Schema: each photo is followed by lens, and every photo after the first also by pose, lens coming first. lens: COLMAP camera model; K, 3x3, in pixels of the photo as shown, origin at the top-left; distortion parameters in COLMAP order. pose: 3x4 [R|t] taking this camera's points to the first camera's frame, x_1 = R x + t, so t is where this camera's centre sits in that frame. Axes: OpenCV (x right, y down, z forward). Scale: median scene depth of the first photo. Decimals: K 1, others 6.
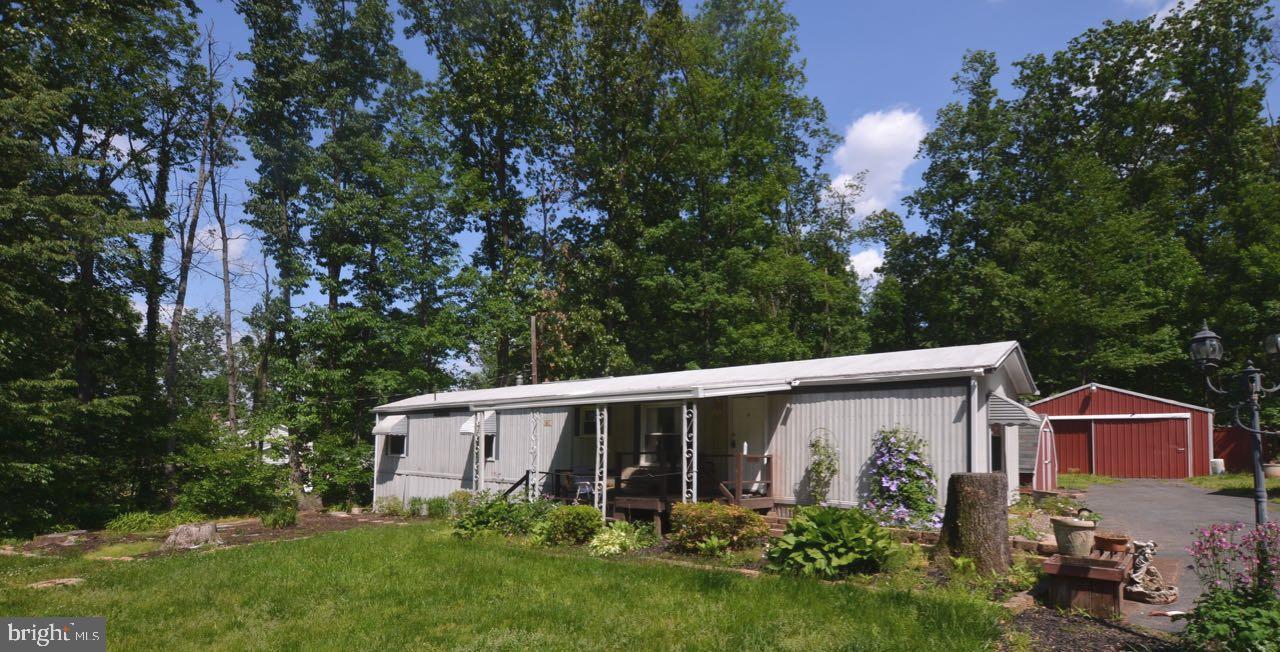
lens RADIAL K [[584.5, 0, 643.8], [0, 584.5, 423.3], [0, 0, 1]] dist [-0.022578, 0.000039]
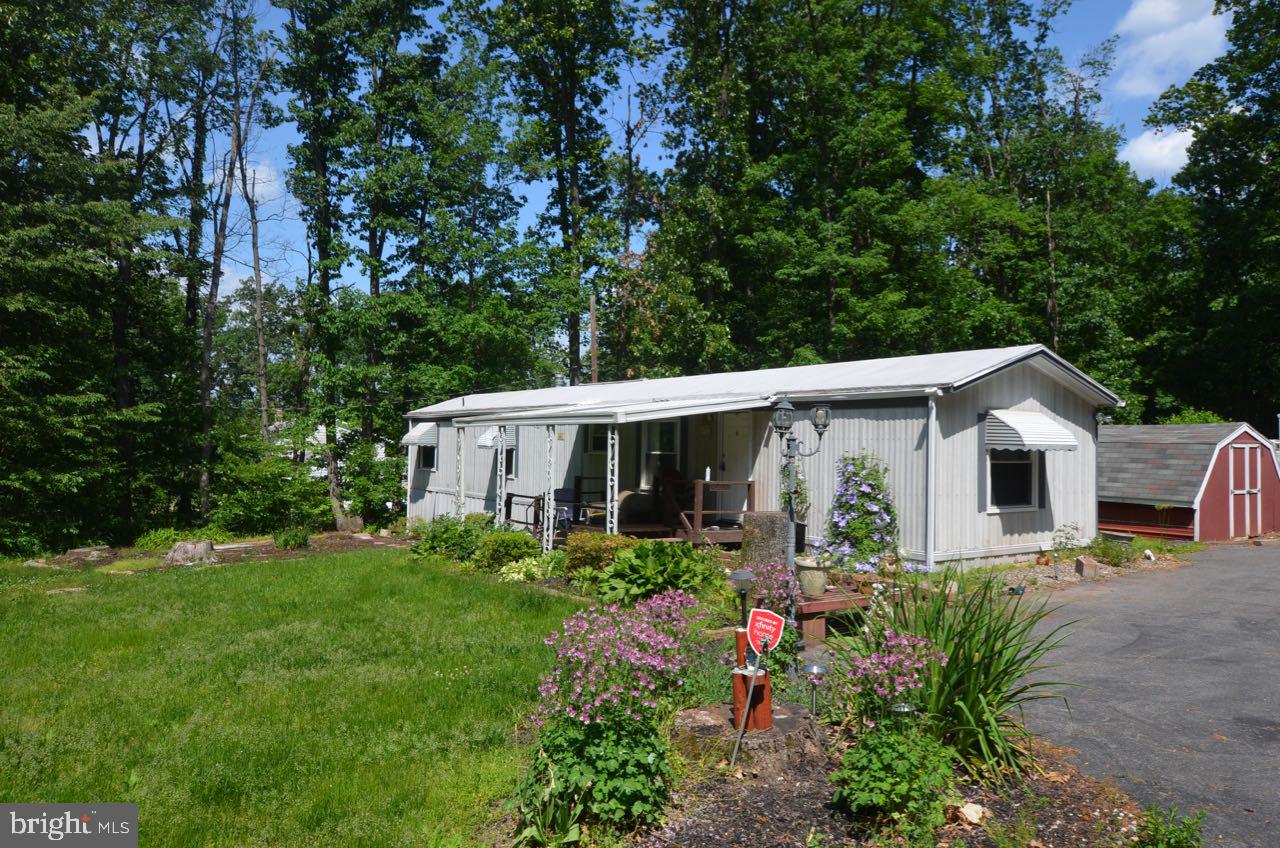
lens RADIAL K [[846.8, 0, 640.0], [0, 846.8, 424.0], [0, 0, 1]] dist [0.004356, 0.000849]
pose [[0.968596, -0.002692, -0.248626, 0.167792], [0.005369, 0.999935, 0.010089, -0.019954], [0.248583, -0.011107, 0.968547, -0.114771]]
